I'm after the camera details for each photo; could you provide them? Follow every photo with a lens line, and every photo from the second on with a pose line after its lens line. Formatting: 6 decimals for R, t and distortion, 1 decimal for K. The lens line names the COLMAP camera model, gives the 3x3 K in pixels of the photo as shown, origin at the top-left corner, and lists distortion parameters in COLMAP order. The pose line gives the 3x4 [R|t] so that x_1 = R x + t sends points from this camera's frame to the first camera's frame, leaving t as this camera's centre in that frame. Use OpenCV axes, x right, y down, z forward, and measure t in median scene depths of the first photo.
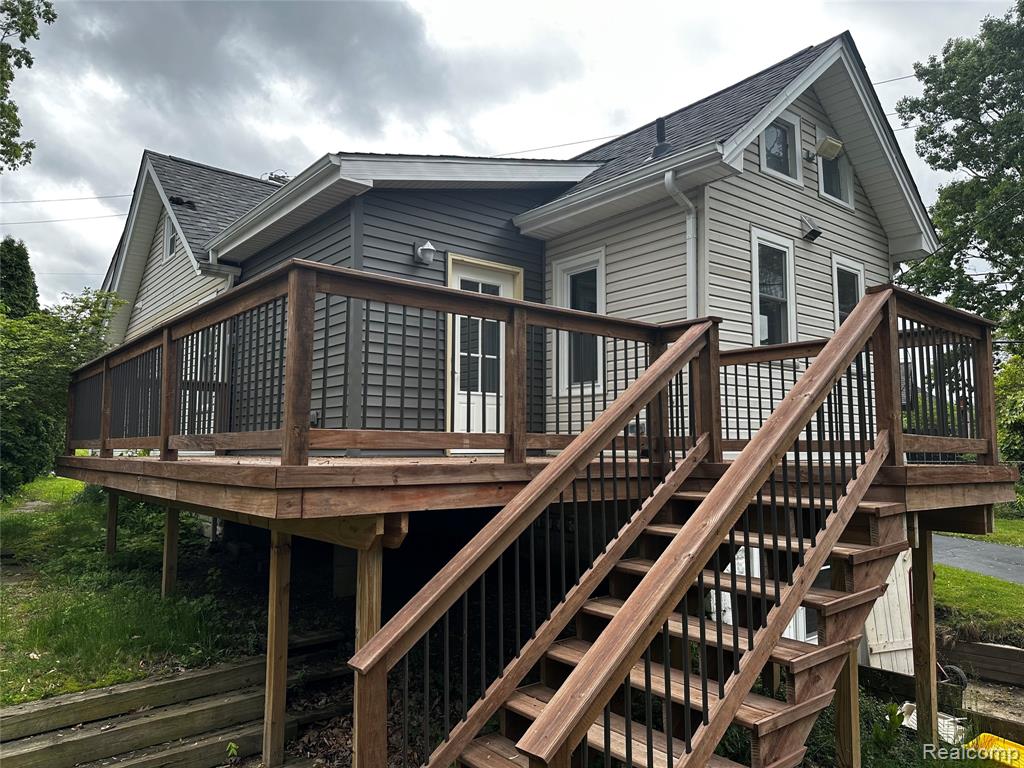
lens RADIAL K [[712.3, 0, 512.0], [0, 712.3, 384.0], [0, 0, 1]] dist [0.120486, -0.162338]
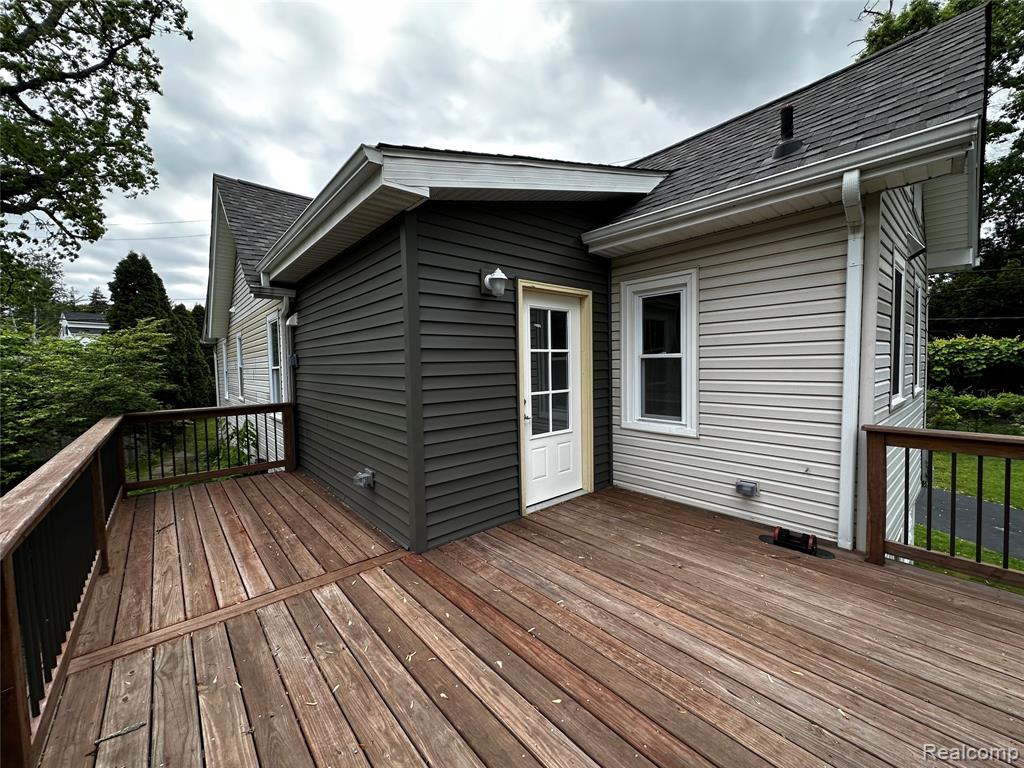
lens RADIAL K [[413.7, 0, 512.0], [0, 413.7, 384.0], [0, 0, 1]] dist [-0.001079, -0.000027]
pose [[0.999492, -0.020890, 0.024060, -0.104988], [0.017425, 0.990535, 0.136150, -0.121364], [-0.026677, -0.135661, 0.990396, 0.475695]]
